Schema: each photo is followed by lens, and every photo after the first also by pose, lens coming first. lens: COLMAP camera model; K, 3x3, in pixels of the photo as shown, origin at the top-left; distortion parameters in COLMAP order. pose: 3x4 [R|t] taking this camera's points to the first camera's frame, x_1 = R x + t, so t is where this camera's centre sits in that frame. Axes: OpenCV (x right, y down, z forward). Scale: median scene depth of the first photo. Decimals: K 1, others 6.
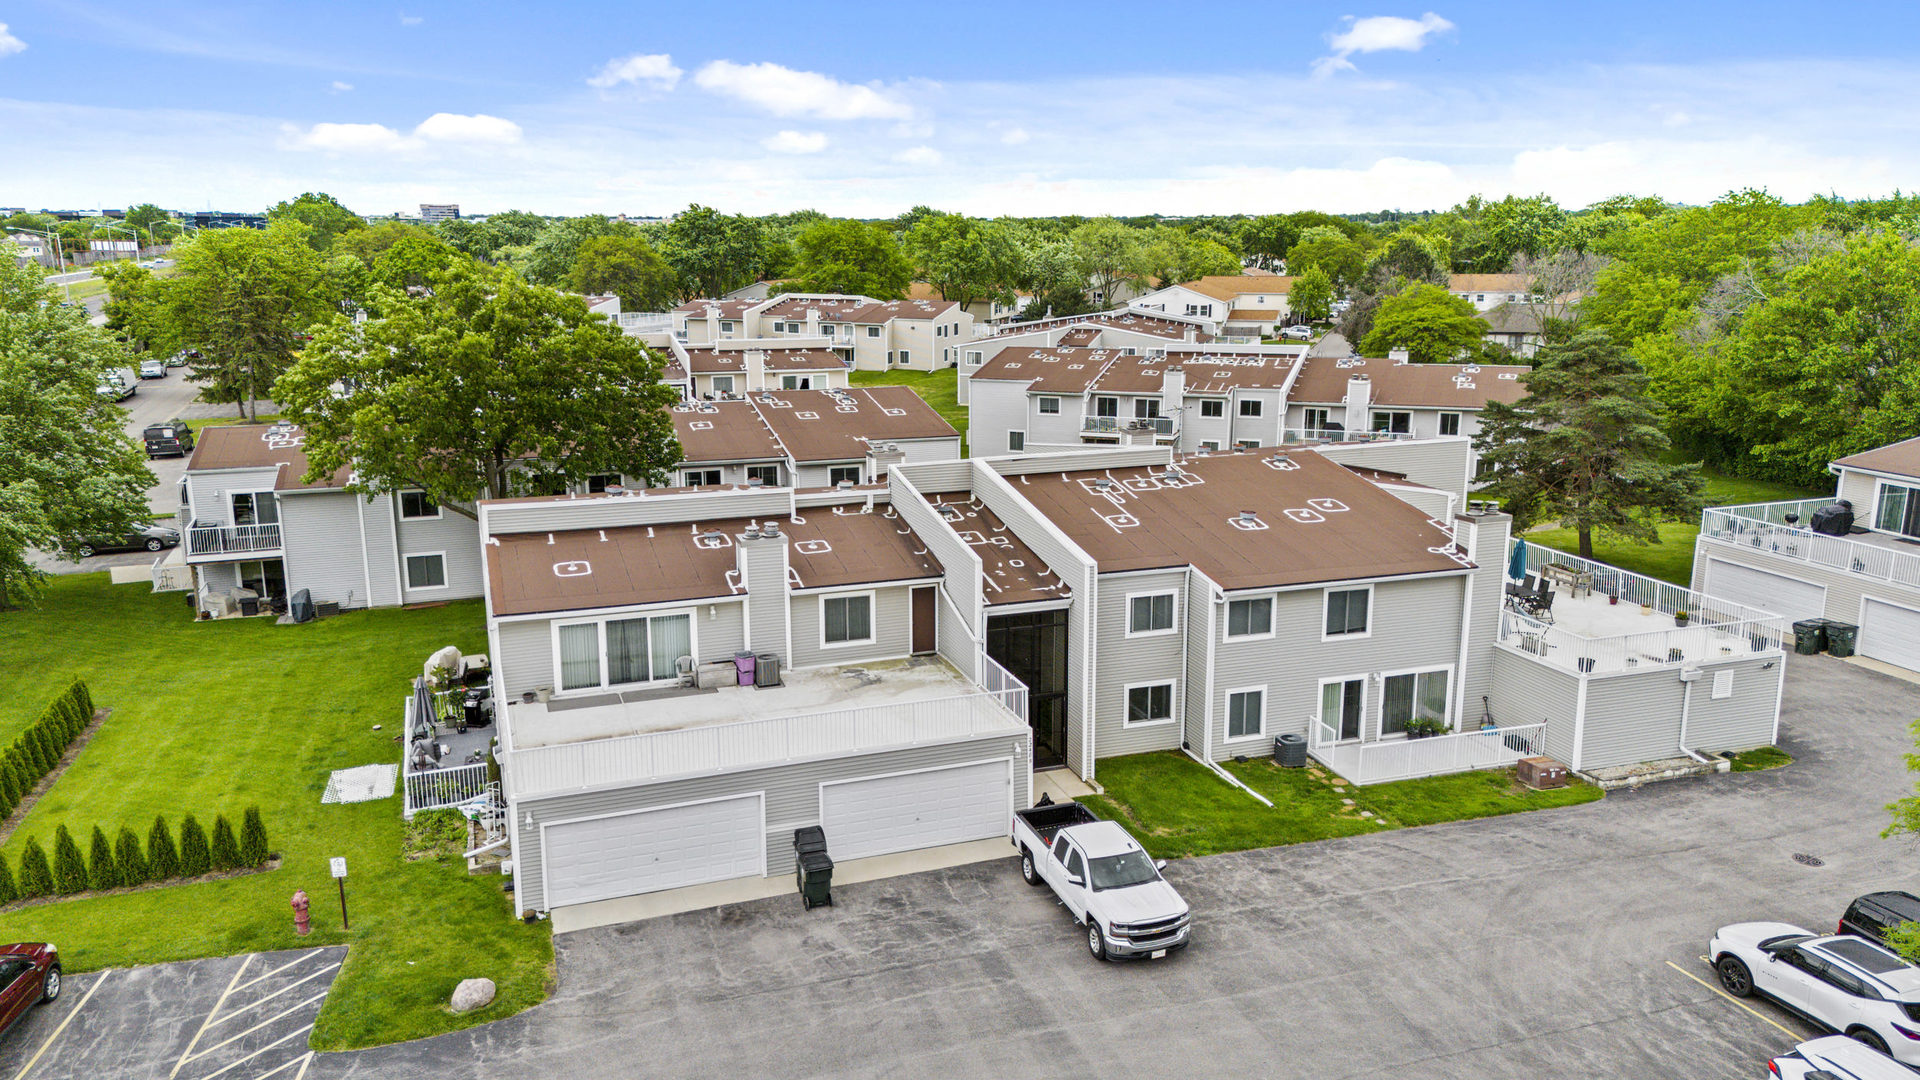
lens RADIAL K [[1391.2, 0, 960.0], [0, 1391.2, 540.0], [0, 0, 1]] dist [0.147630, -0.000389]
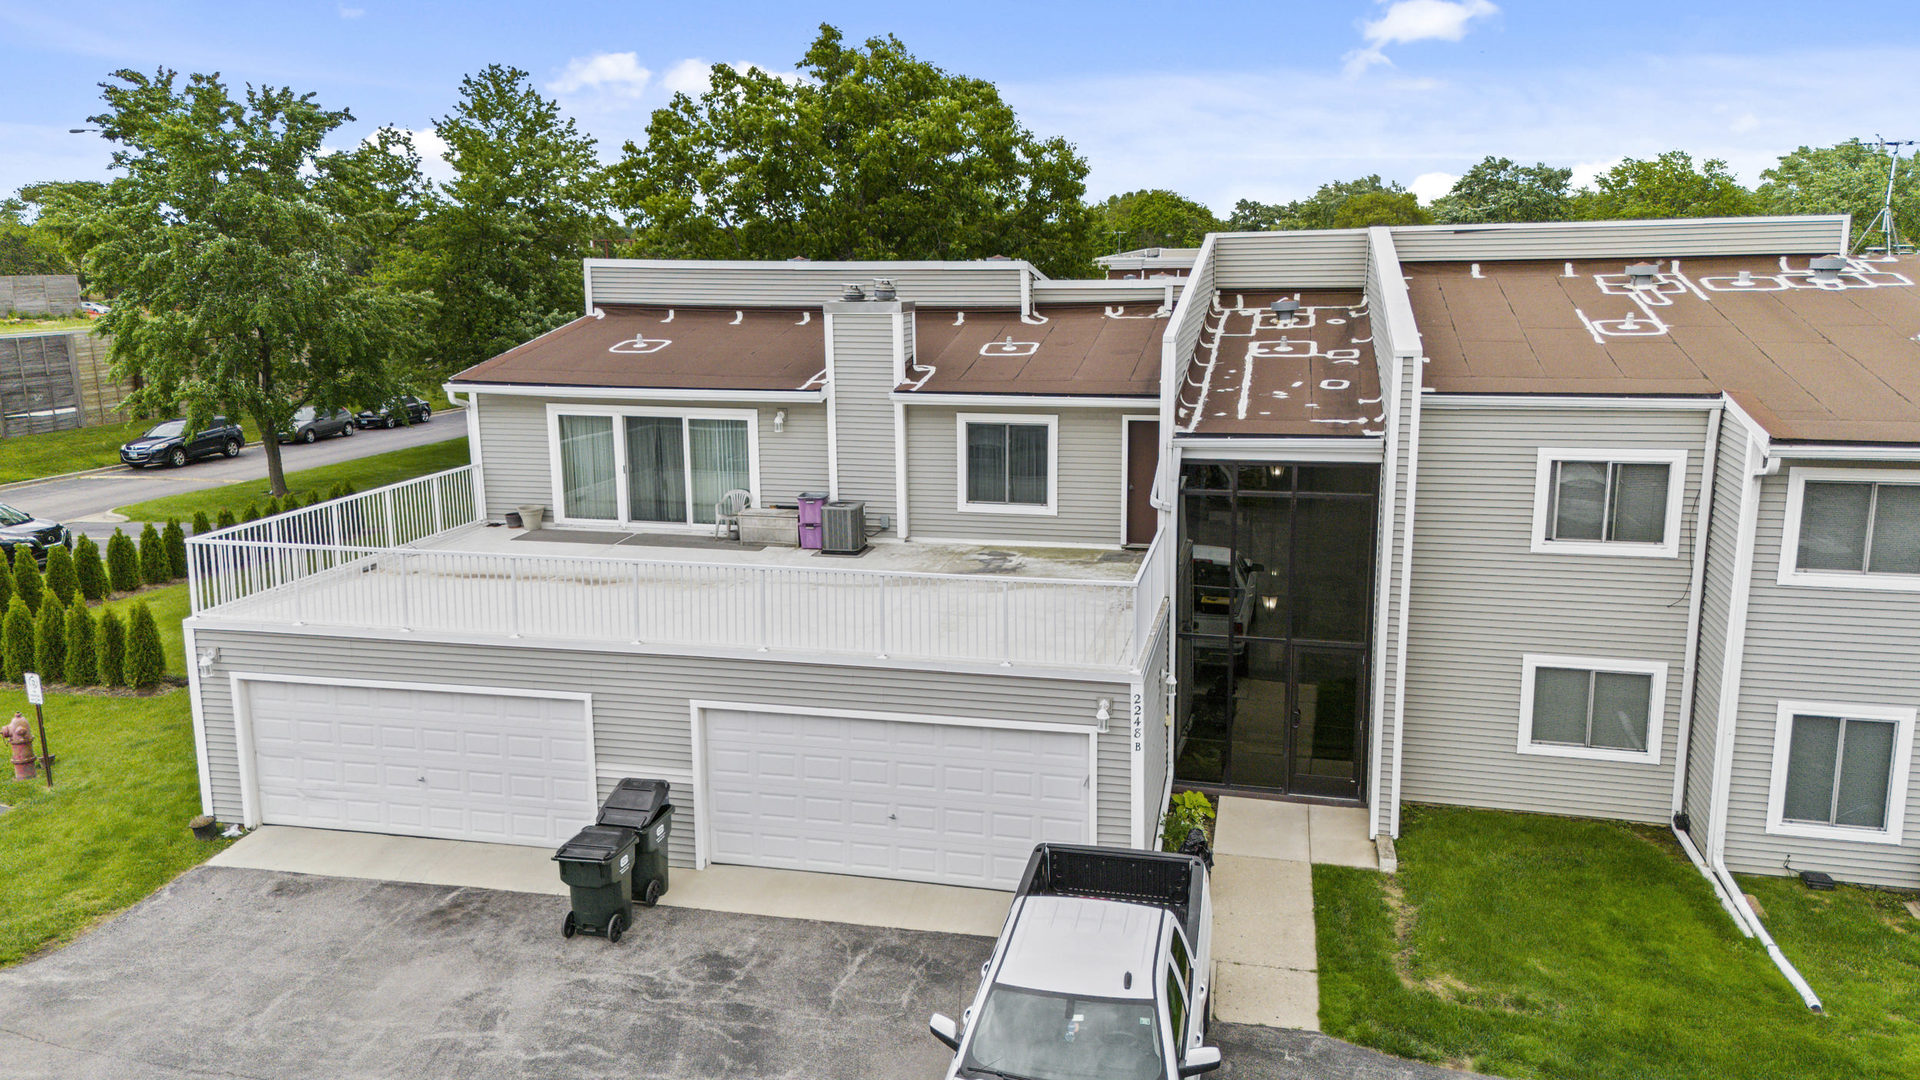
lens RADIAL K [[1429.7, 0, 960.0], [0, 1429.7, 540.0], [0, 0, 1]] dist [0.111364, -0.000525]
pose [[0.843750, 0.106433, -0.526077, 0.215170], [-0.114740, 0.993251, 0.016921, 0.082476], [0.524328, 0.046085, 0.850268, 0.520319]]
